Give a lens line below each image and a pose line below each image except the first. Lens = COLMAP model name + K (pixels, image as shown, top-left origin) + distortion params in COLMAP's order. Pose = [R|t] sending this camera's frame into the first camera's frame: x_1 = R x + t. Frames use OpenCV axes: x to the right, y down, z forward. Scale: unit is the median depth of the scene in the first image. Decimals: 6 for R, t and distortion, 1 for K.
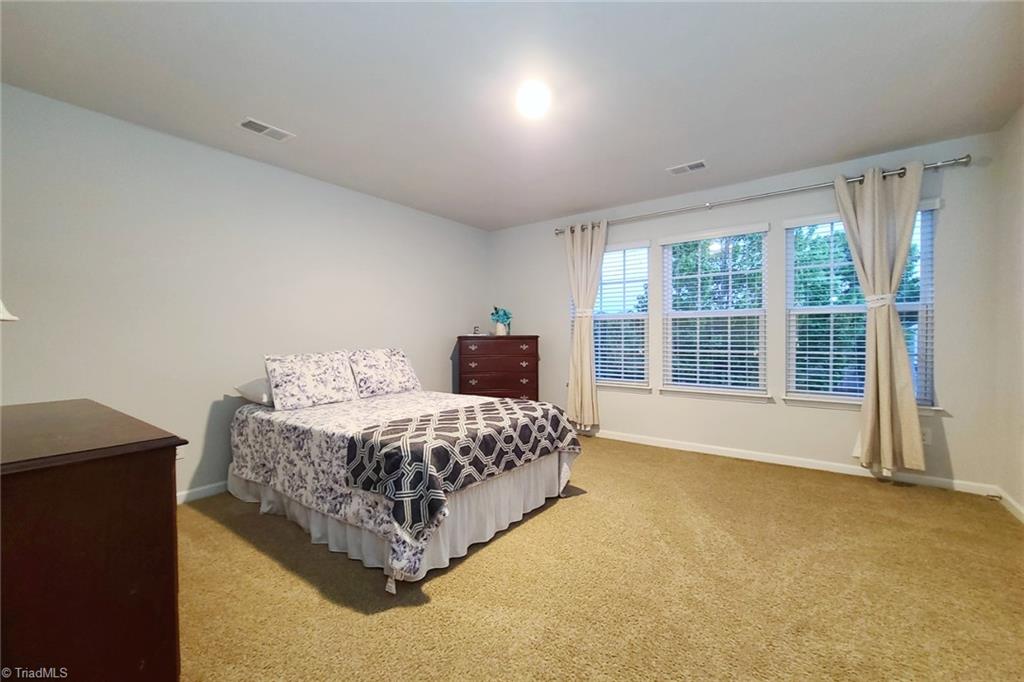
lens RADIAL K [[424.1, 0, 502.6], [0, 424.1, 337.7], [0, 0, 1]] dist [0.004427, 0.000319]
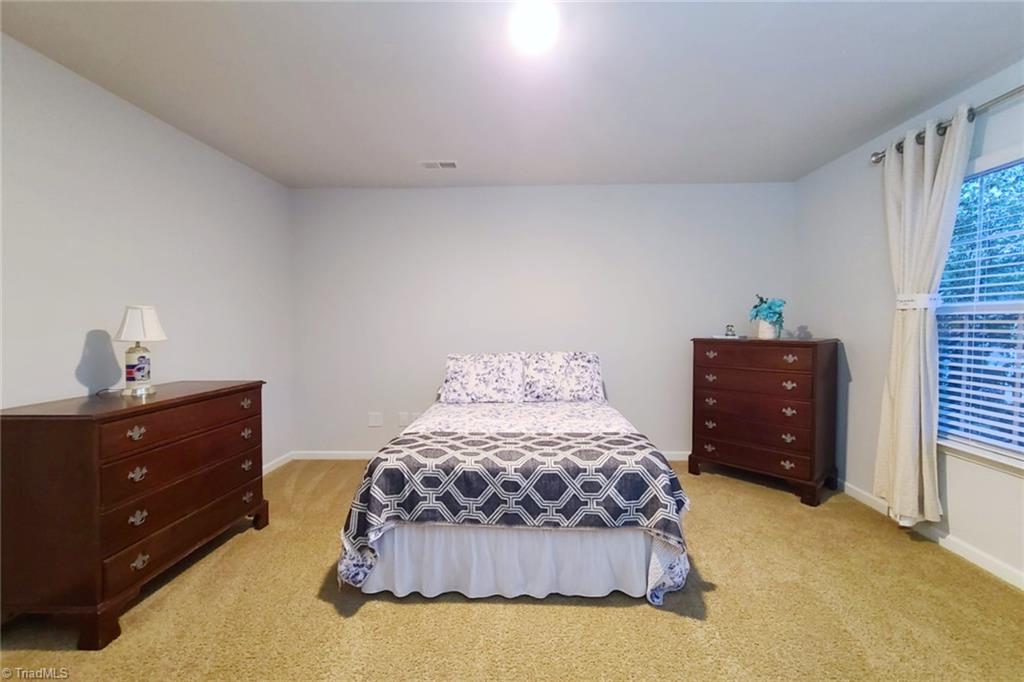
lens RADIAL K [[424.1, 0, 509.9], [0, 424.1, 334.0], [0, 0, 1]] dist [0.004427, 0.000319]
pose [[0.579046, 0.021858, -0.815002, 0.560255], [-0.002550, 0.999684, 0.025000, -0.051263], [0.815291, -0.012398, 0.578918, 0.480916]]
